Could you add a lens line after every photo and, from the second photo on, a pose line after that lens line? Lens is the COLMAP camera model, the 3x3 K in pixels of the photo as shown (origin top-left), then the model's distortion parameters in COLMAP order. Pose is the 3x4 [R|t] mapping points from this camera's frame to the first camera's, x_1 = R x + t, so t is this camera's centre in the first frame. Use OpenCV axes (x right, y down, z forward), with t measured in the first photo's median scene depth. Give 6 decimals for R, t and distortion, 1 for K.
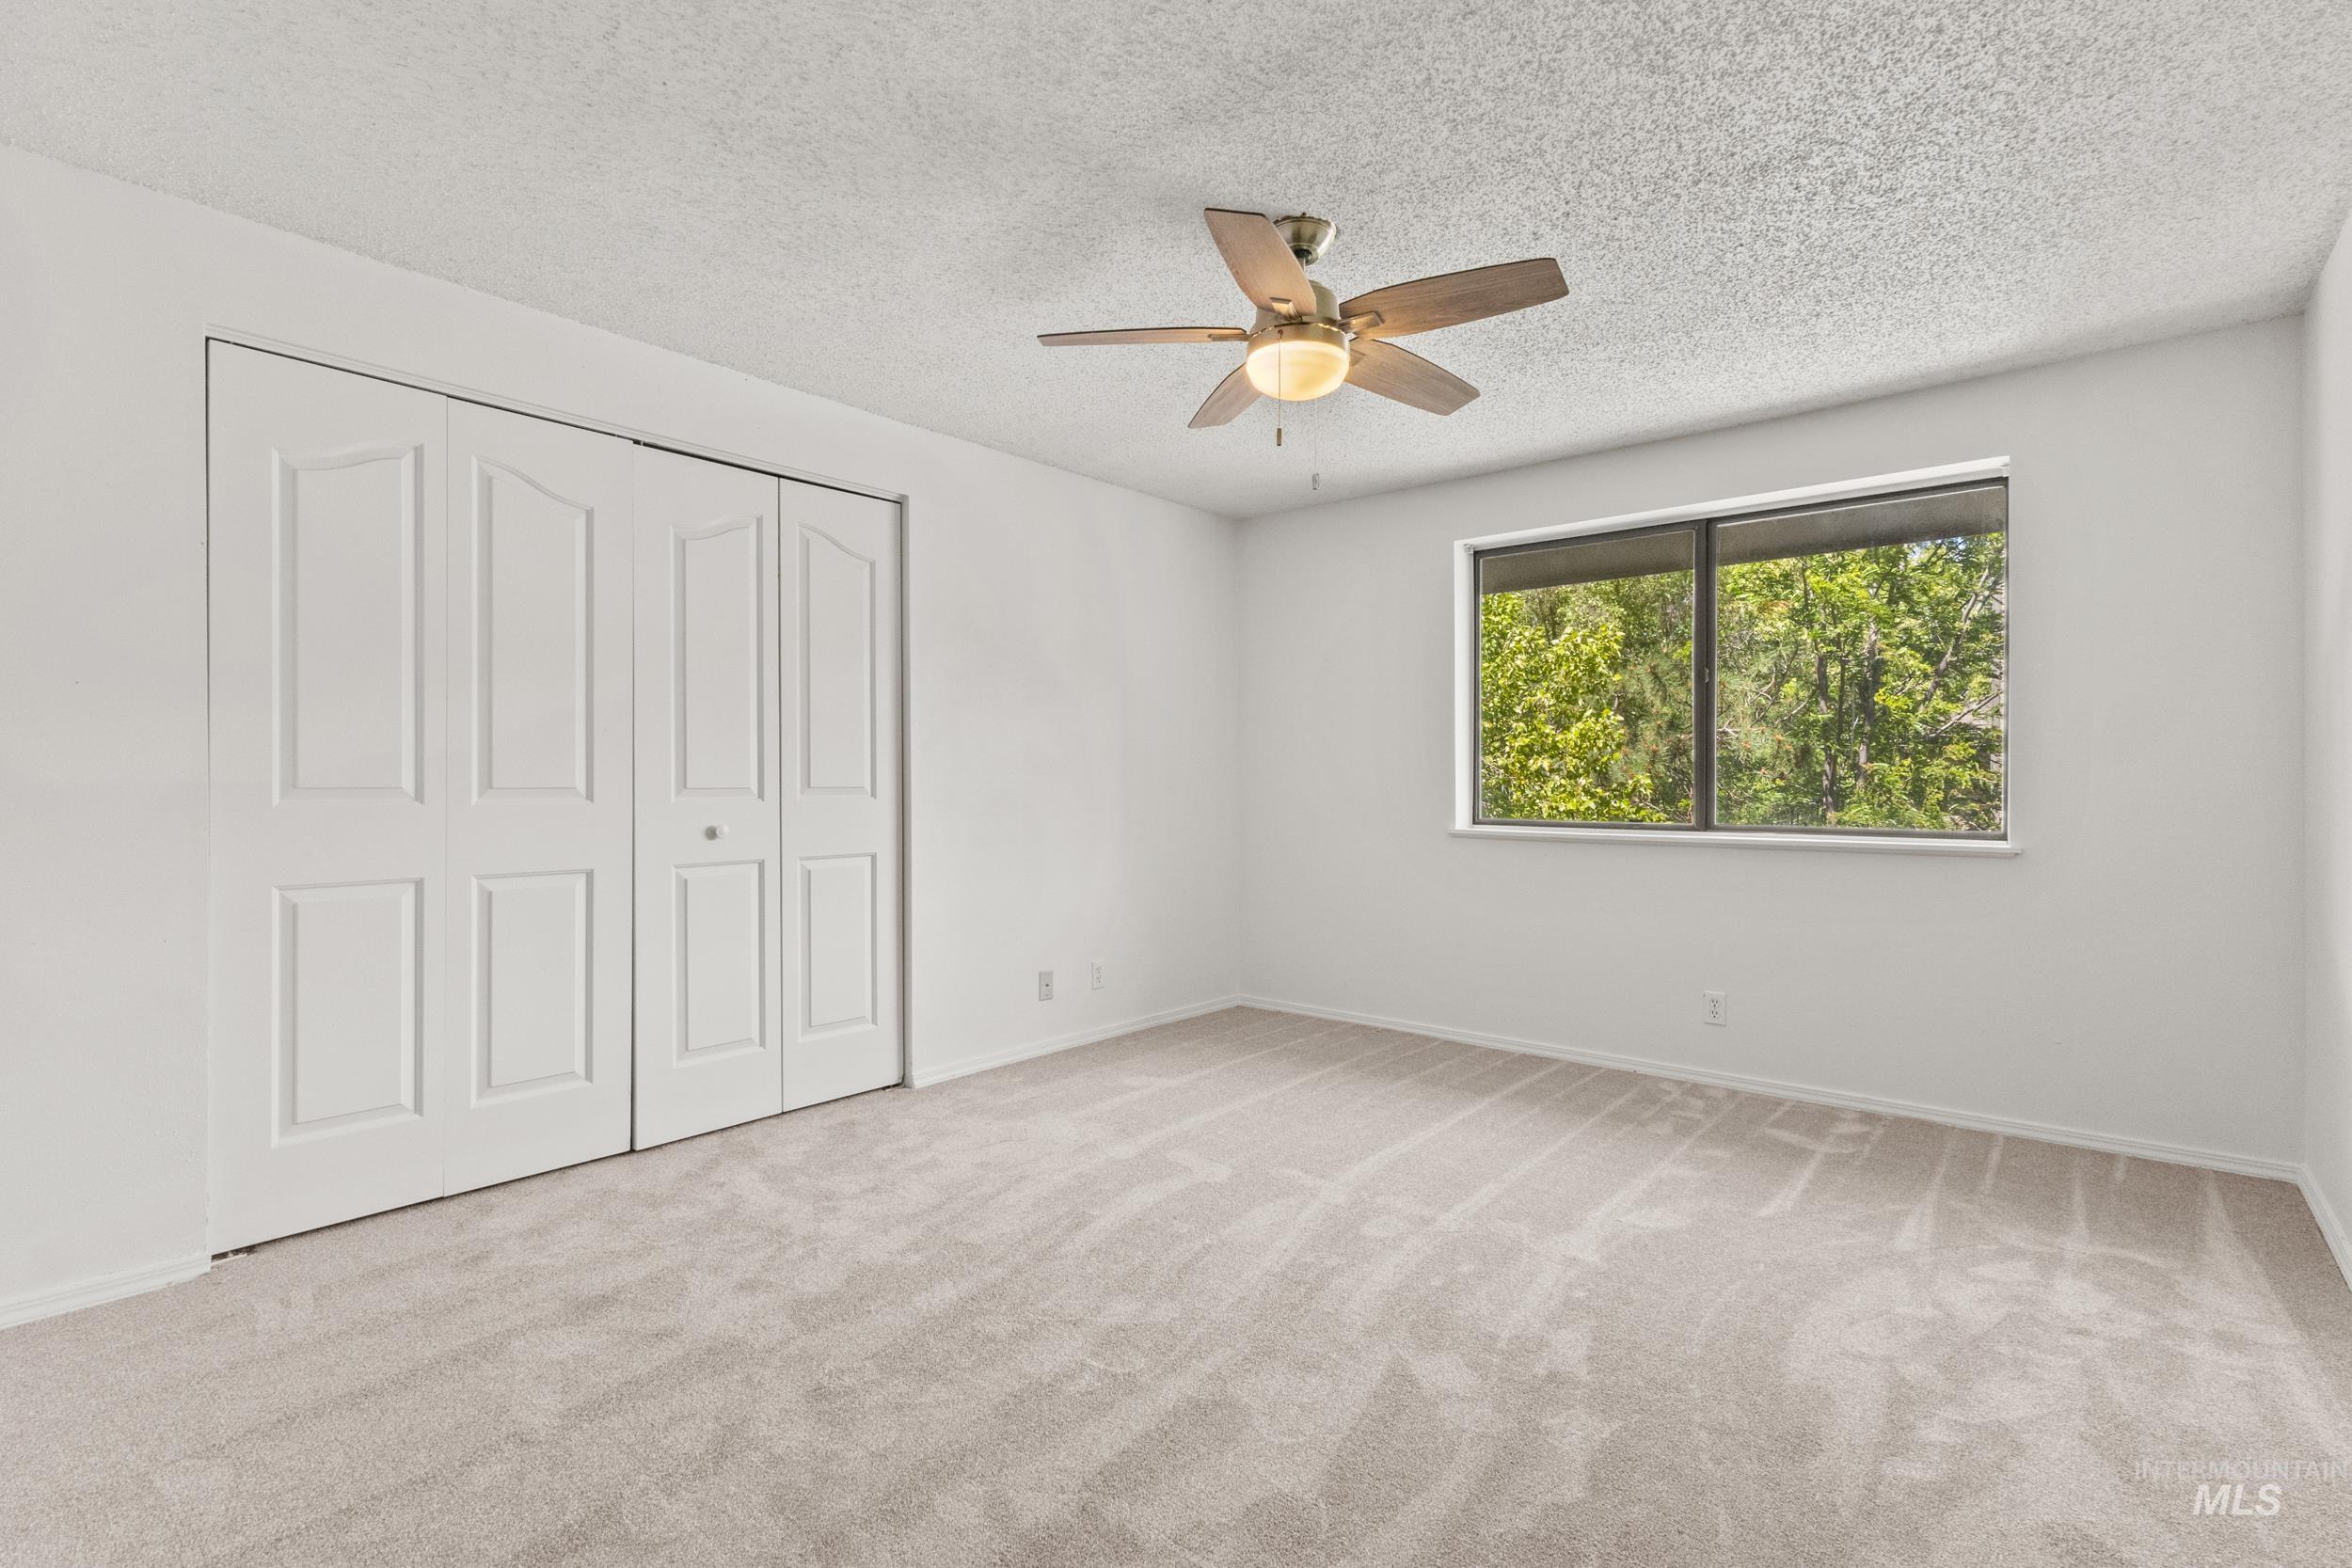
lens RADIAL K [[1087.6, 0, 1184.3], [0, 1087.6, 781.3], [0, 0, 1]] dist [-0.001919, 0.000815]
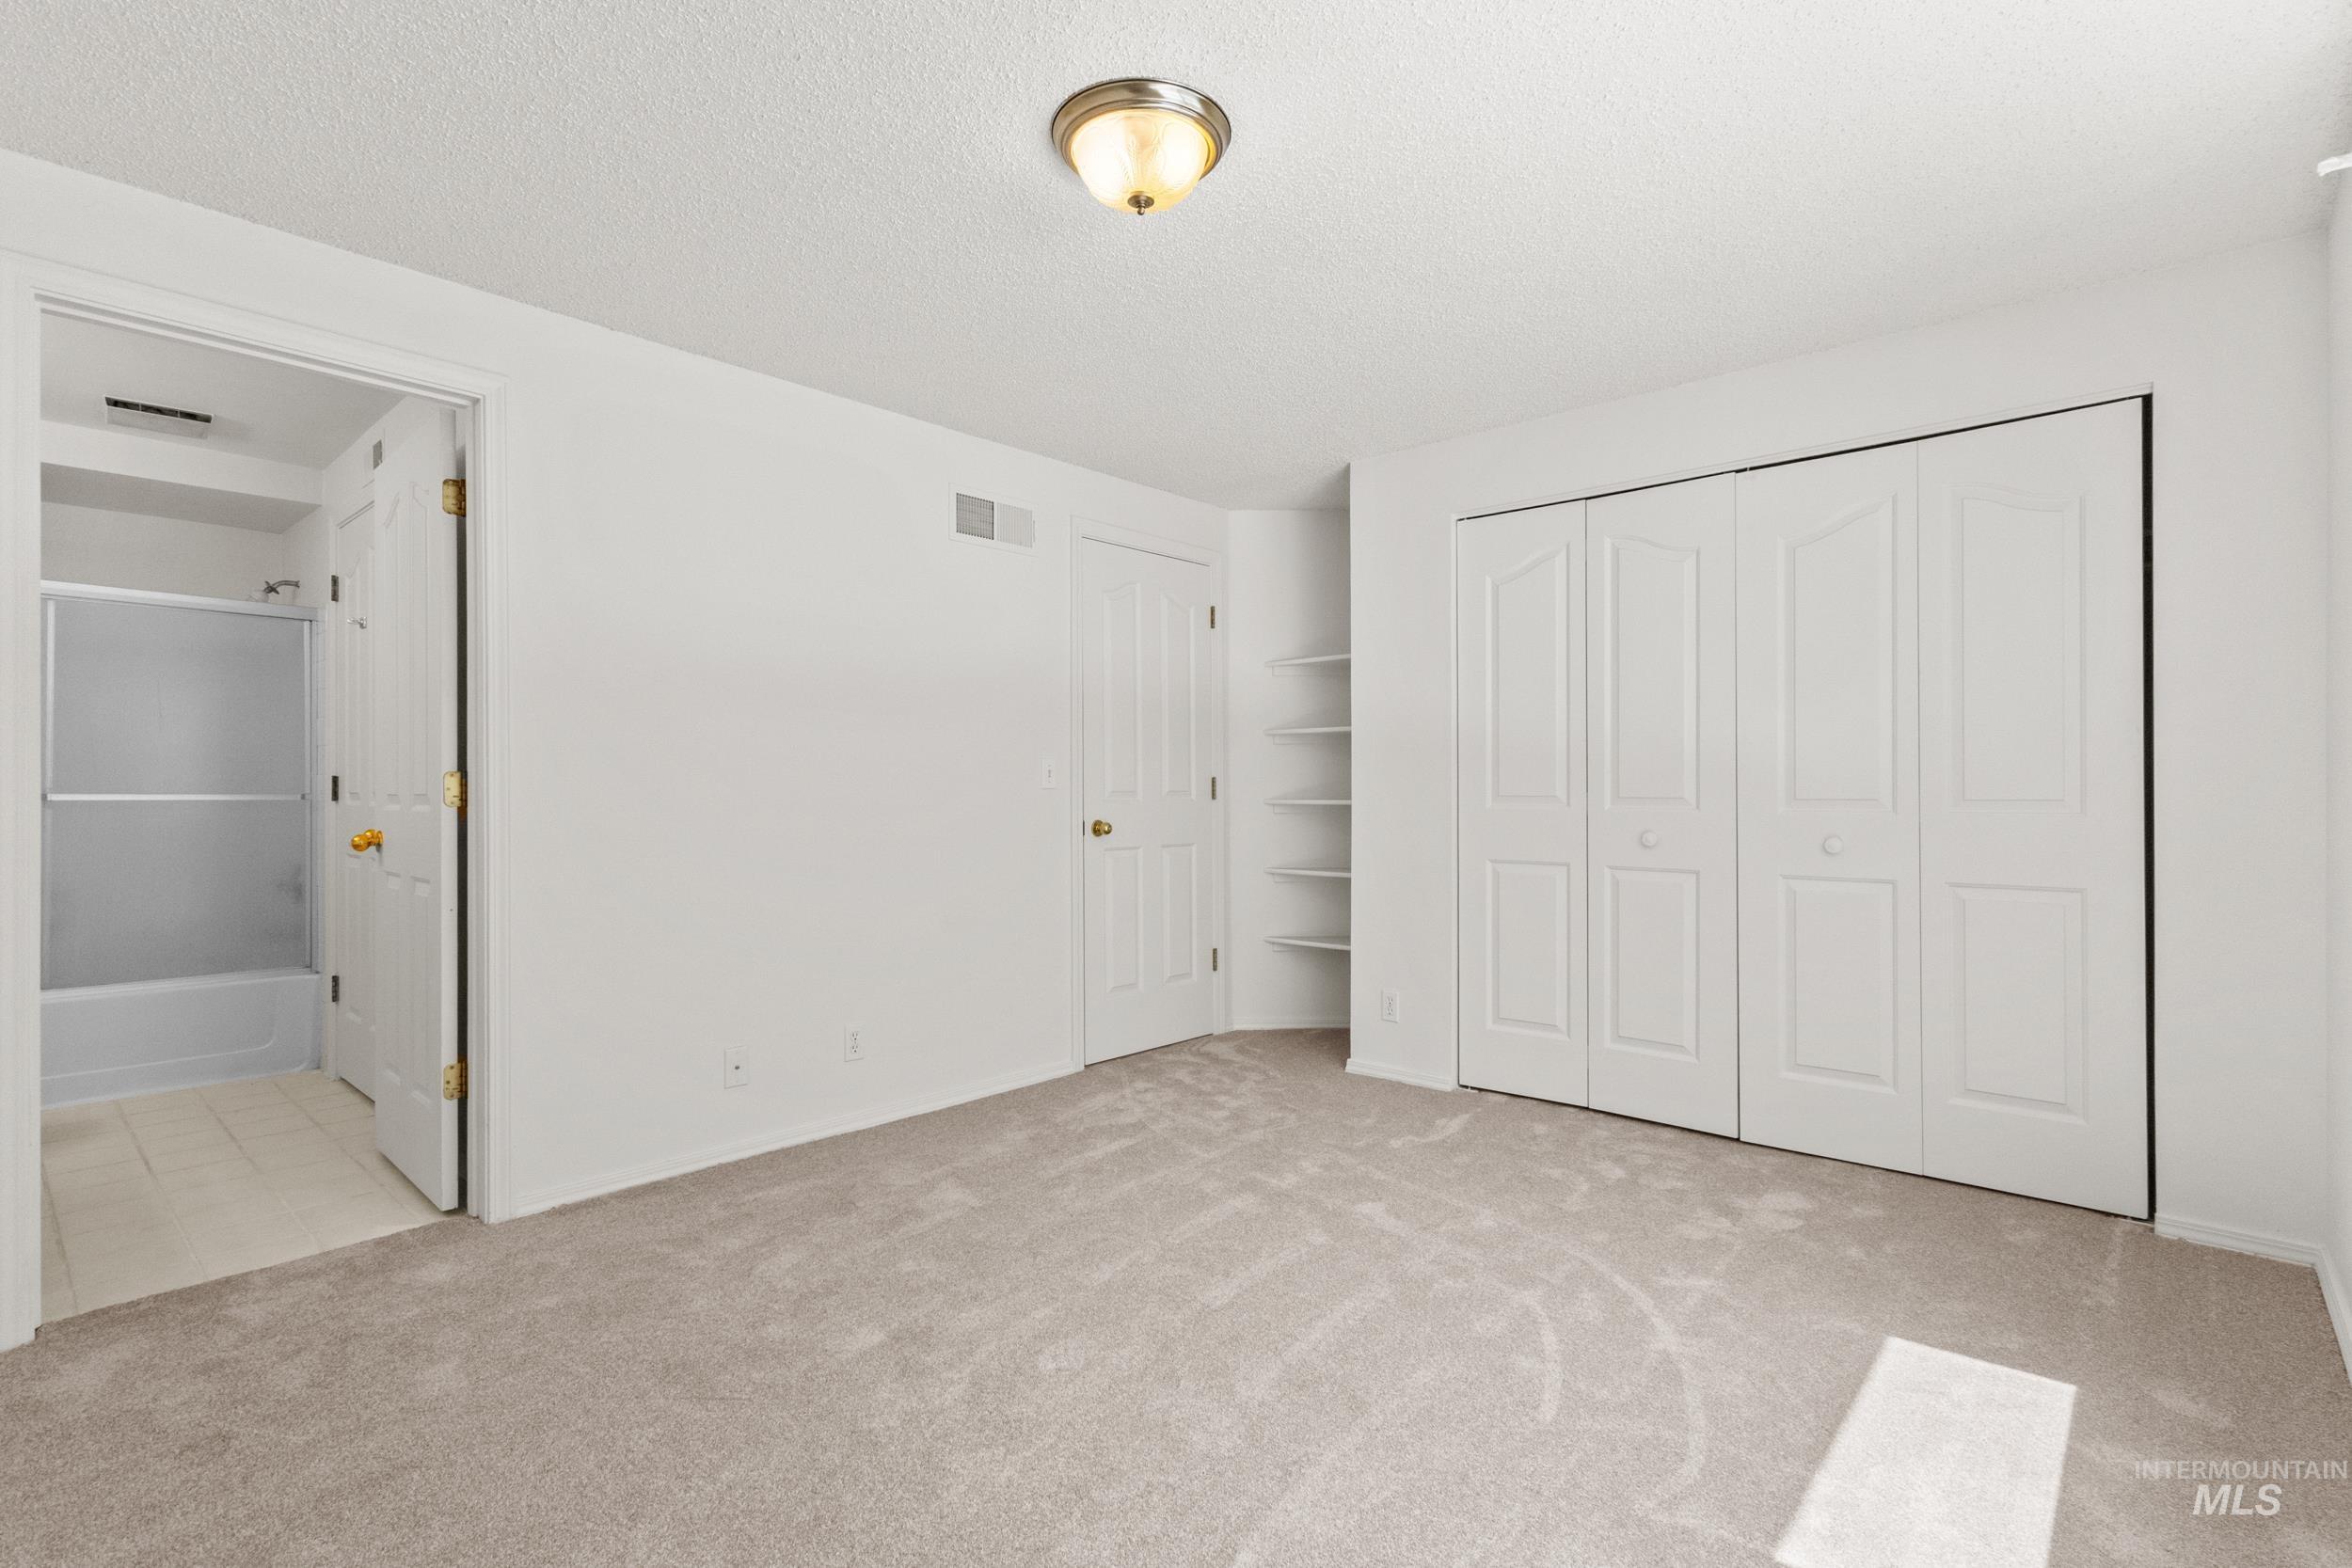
lens RADIAL K [[1087.6, 0, 1184.3], [0, 1087.6, 782.8], [0, 0, 1]] dist [-0.001919, 0.000815]
pose [[-0.038022, 0.006355, -0.999257, 0.653320], [0.005368, 0.999967, 0.006155, -0.023009], [0.999262, -0.005130, -0.038055, 0.572957]]
